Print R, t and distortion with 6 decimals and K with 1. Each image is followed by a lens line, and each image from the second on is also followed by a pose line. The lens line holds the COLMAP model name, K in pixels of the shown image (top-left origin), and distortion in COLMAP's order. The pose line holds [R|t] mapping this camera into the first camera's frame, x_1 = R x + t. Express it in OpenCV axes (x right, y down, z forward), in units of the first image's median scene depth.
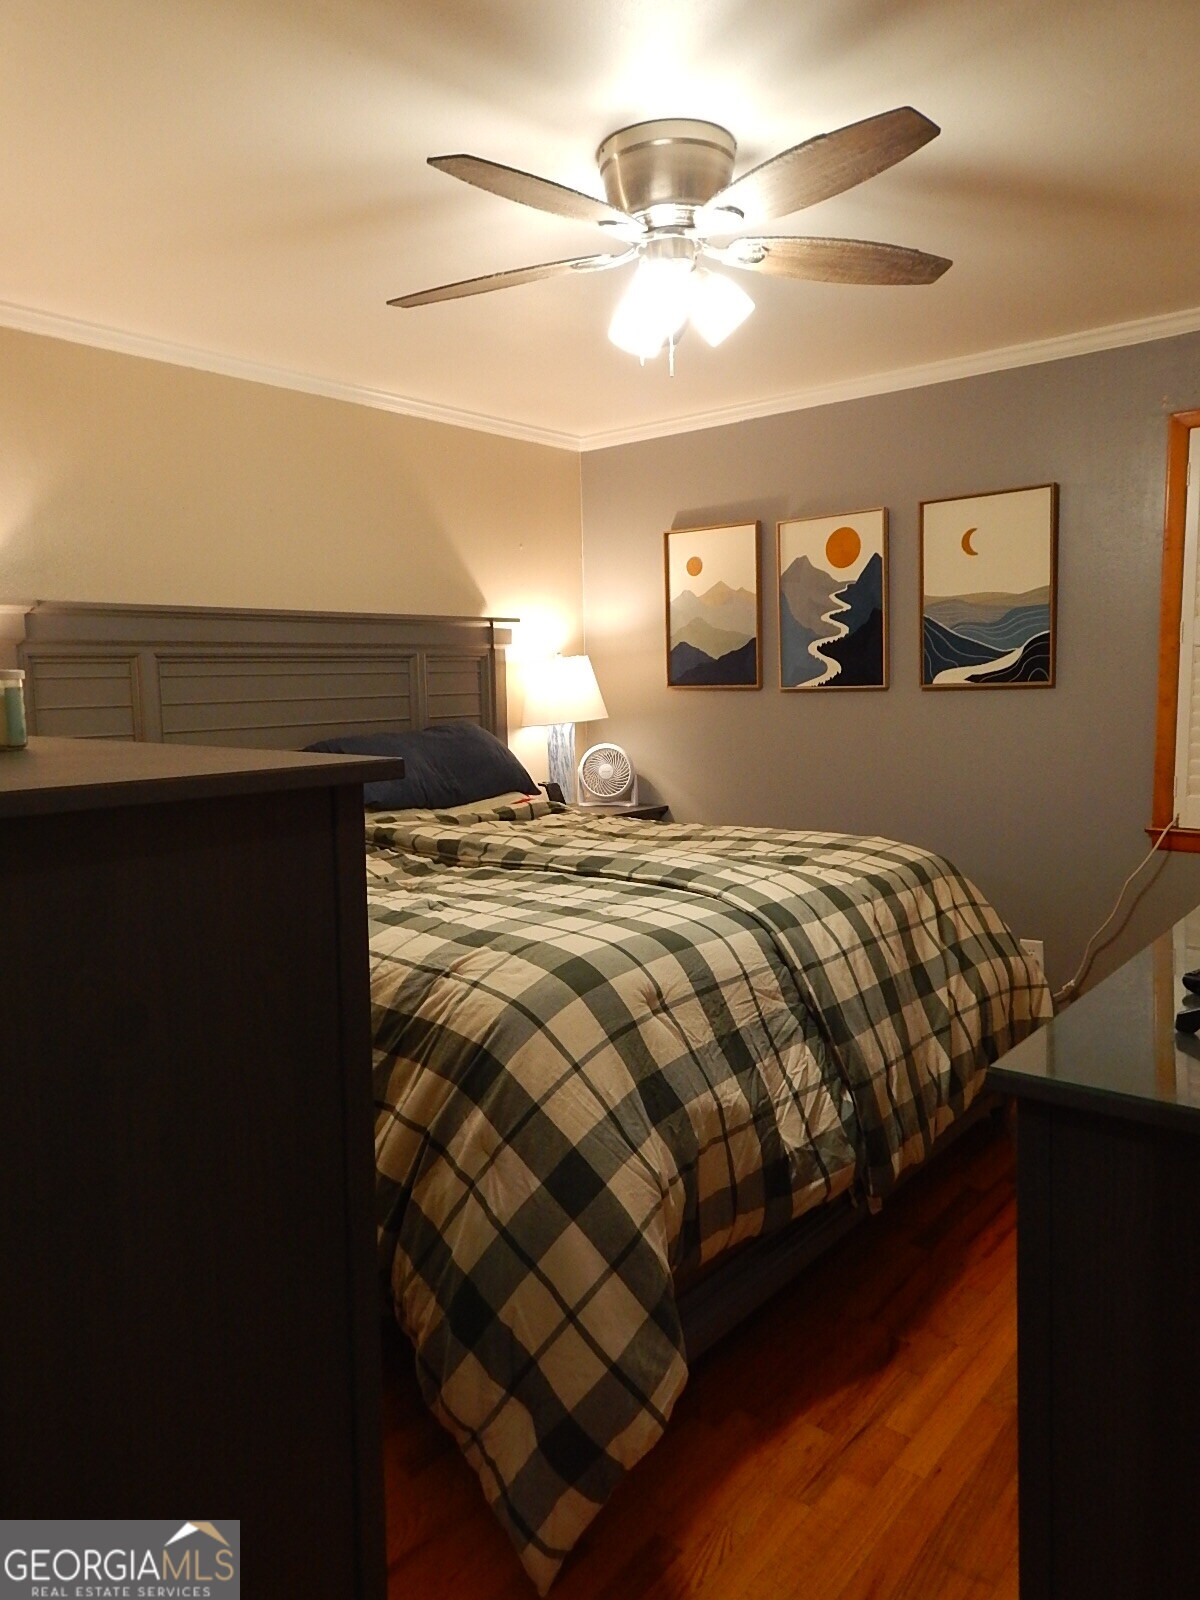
lens RADIAL K [[1061.8, 0, 594.3], [0, 1061.8, 786.3], [0, 0, 1]] dist [0.011254, -0.010710]
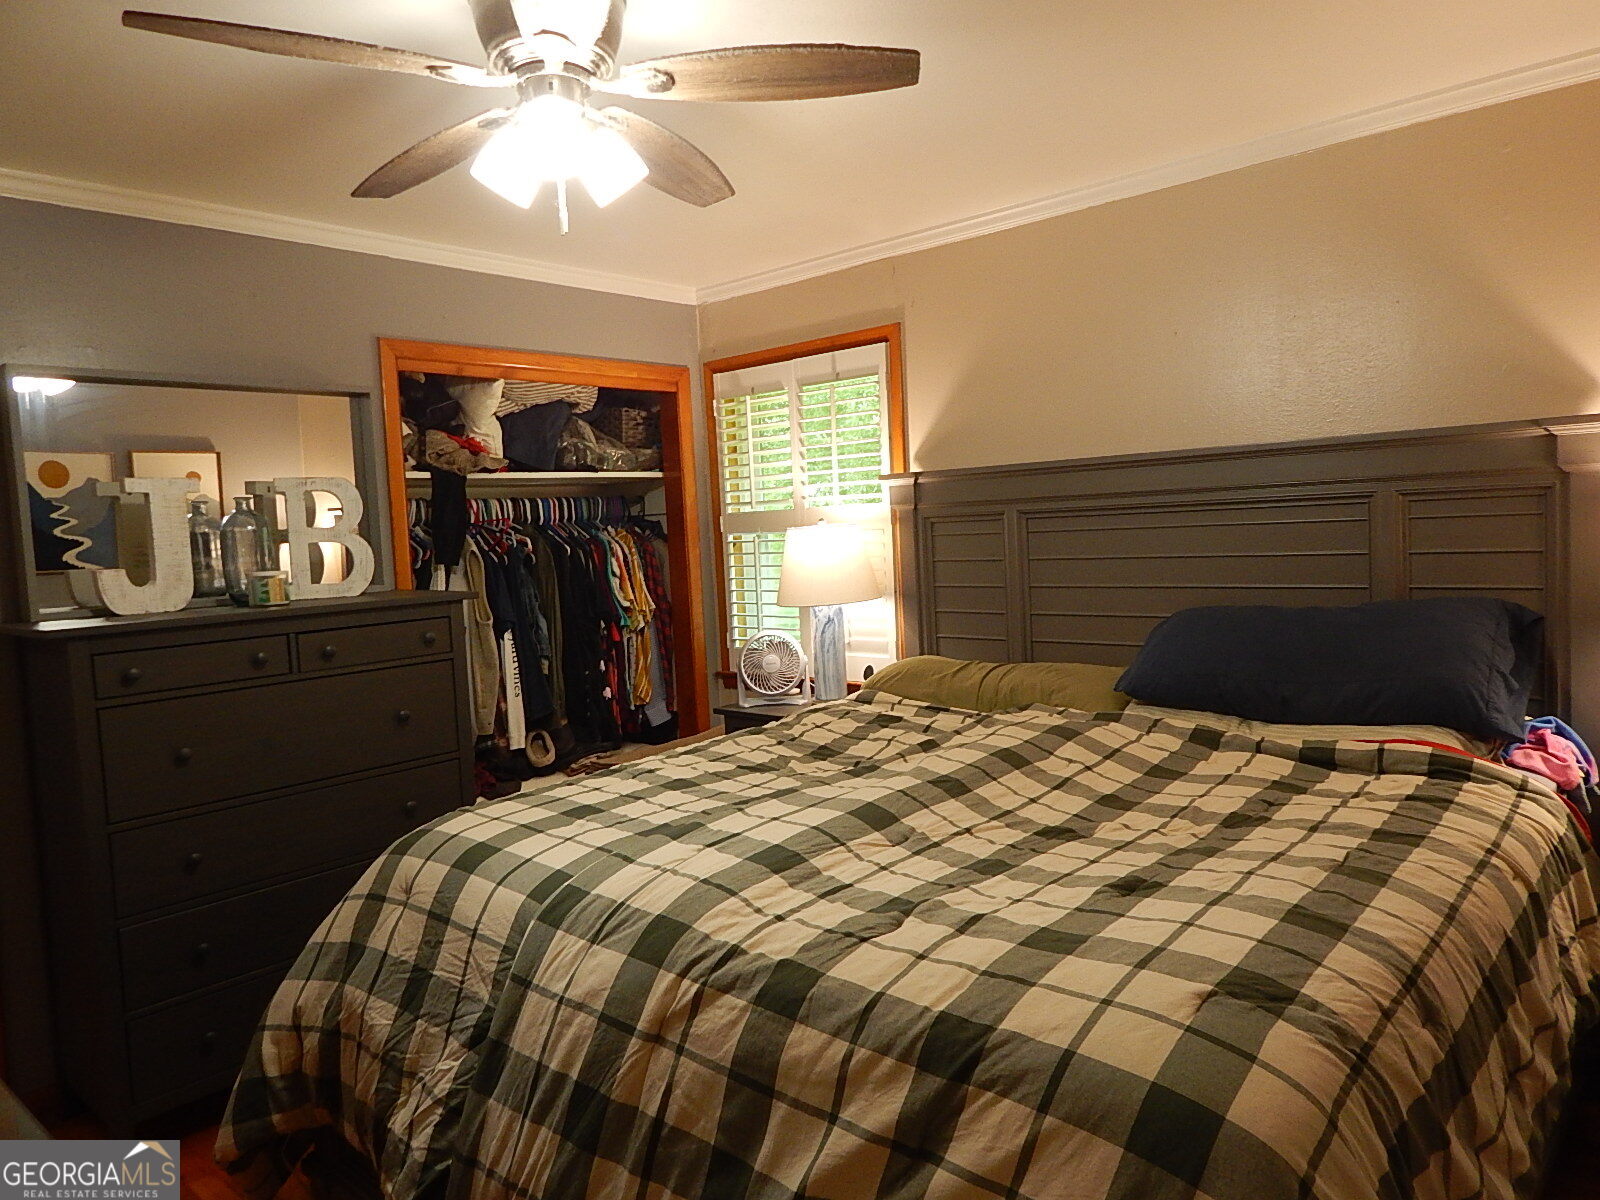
lens RADIAL K [[1061.8, 0, 808.3], [0, 1061.8, 595.7], [0, 0, 1]] dist [0.011254, -0.010710]
pose [[-0.005297, 0.083058, -0.996531, 0.954828], [-0.058752, 0.994797, 0.083226, -0.177580], [0.998259, 0.058989, -0.000390, 1.225792]]
